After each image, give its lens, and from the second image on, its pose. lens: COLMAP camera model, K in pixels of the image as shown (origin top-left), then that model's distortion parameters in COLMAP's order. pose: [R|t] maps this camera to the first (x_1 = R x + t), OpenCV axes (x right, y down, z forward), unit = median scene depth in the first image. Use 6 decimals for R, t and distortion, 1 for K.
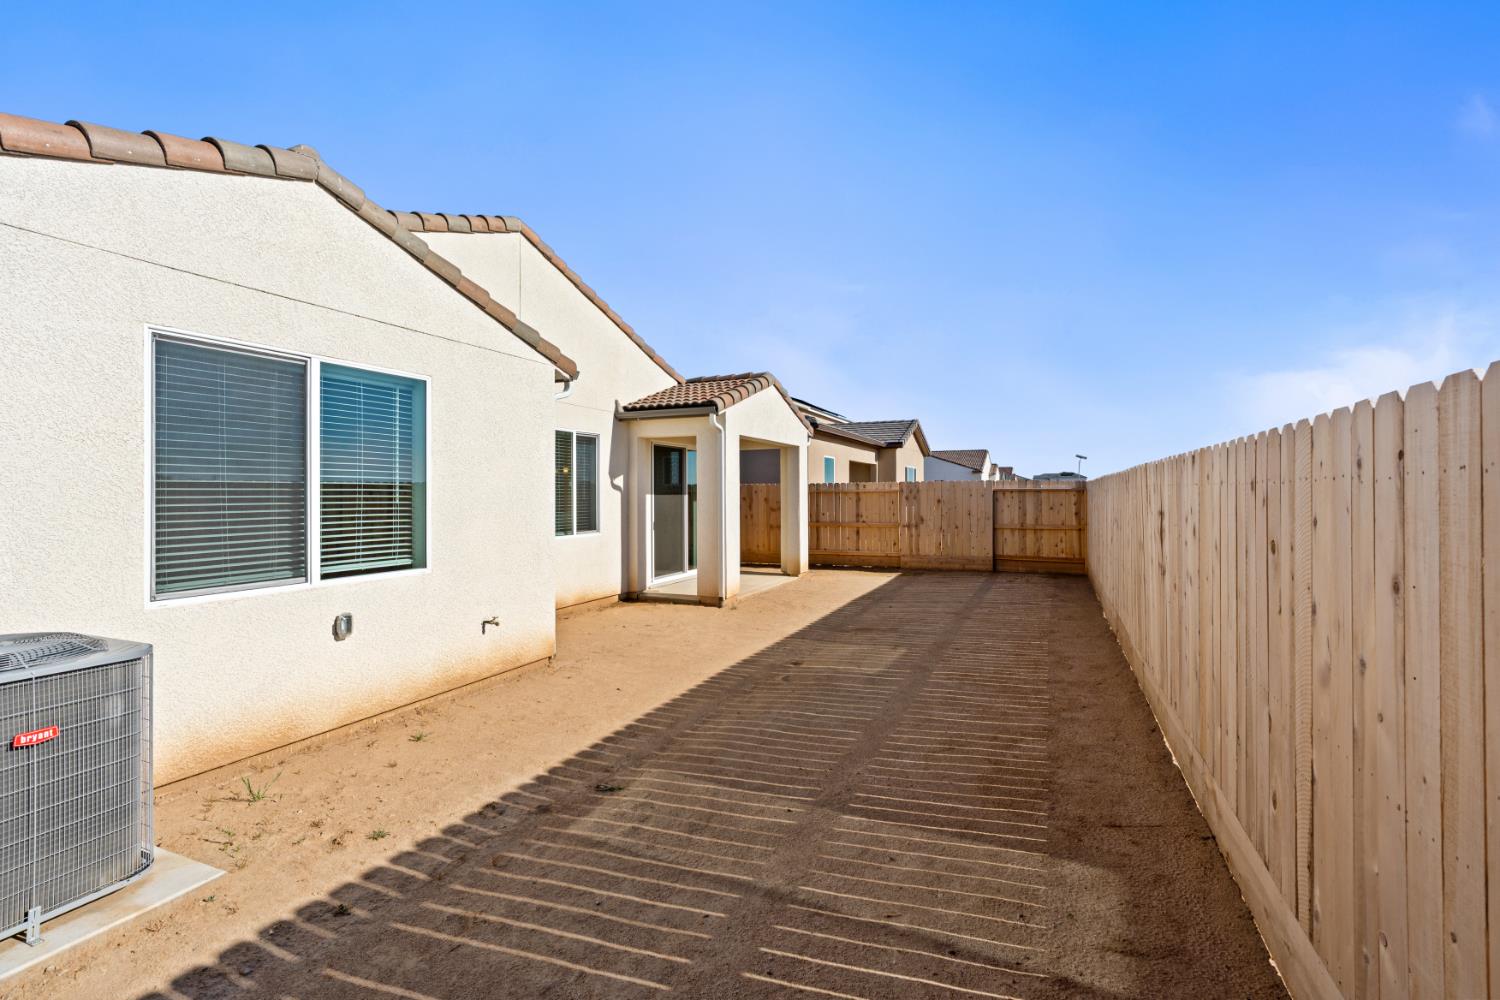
lens RADIAL K [[672.1, 0, 746.8], [0, 672.1, 492.4], [0, 0, 1]] dist [-0.002555, -0.000144]
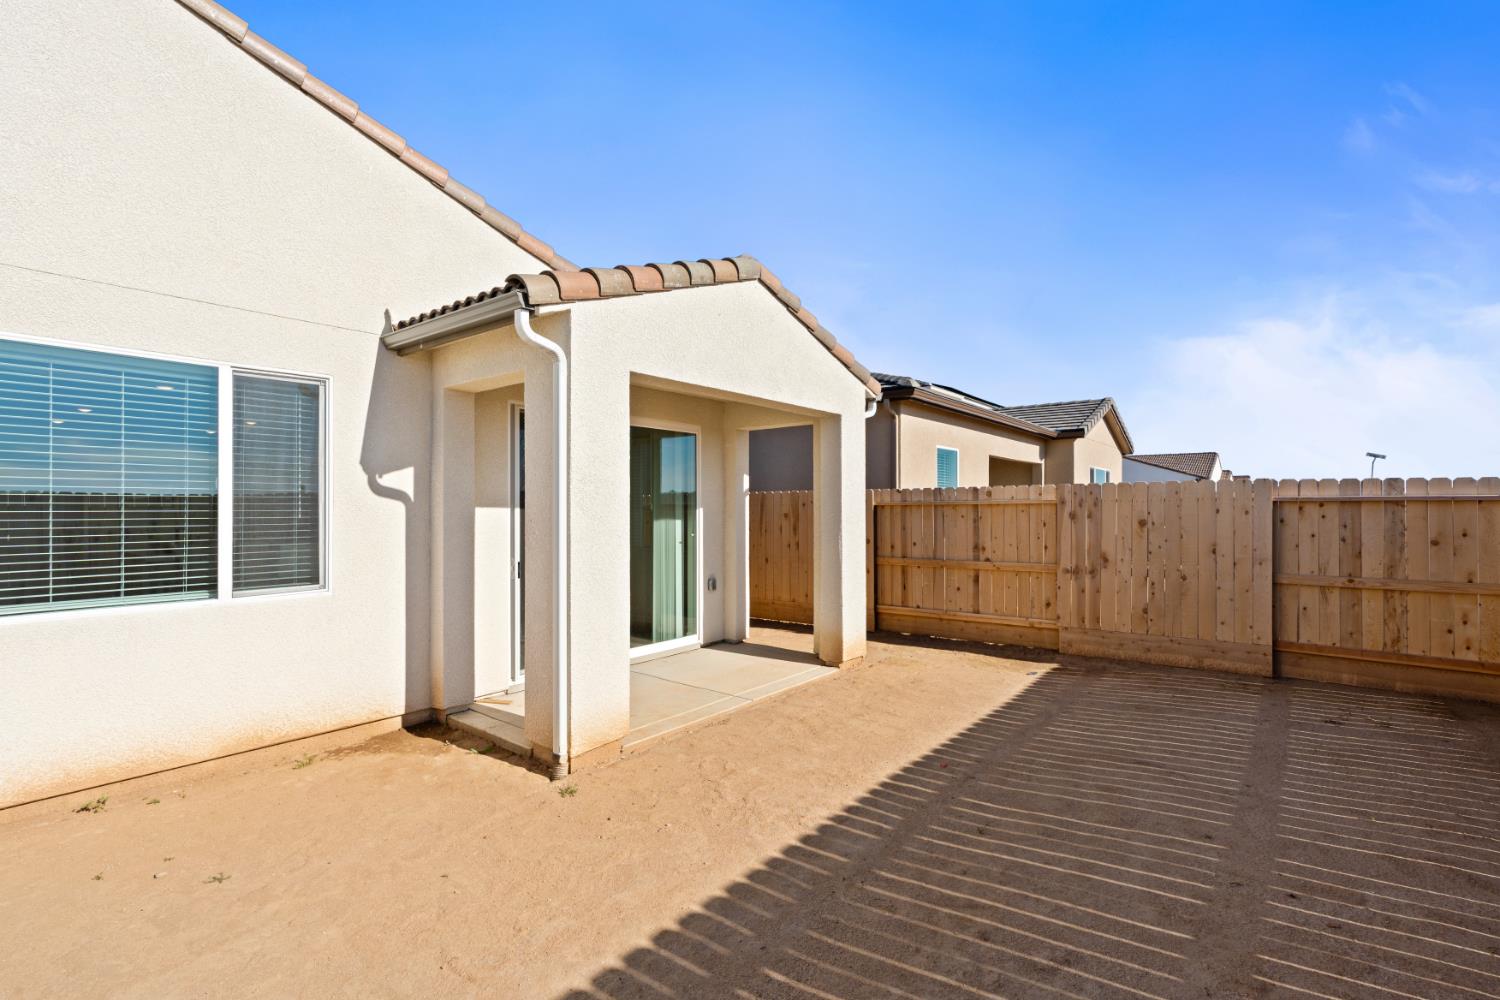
lens RADIAL K [[679.8, 0, 754.2], [0, 679.8, 506.5], [0, 0, 1]] dist [-0.001928, 0.000055]
pose [[0.969352, 0.001455, -0.245671, 0.136101], [-0.001412, 0.999999, 0.000352, 0.001288], [0.245671, 0.000006, 0.969353, 0.459824]]
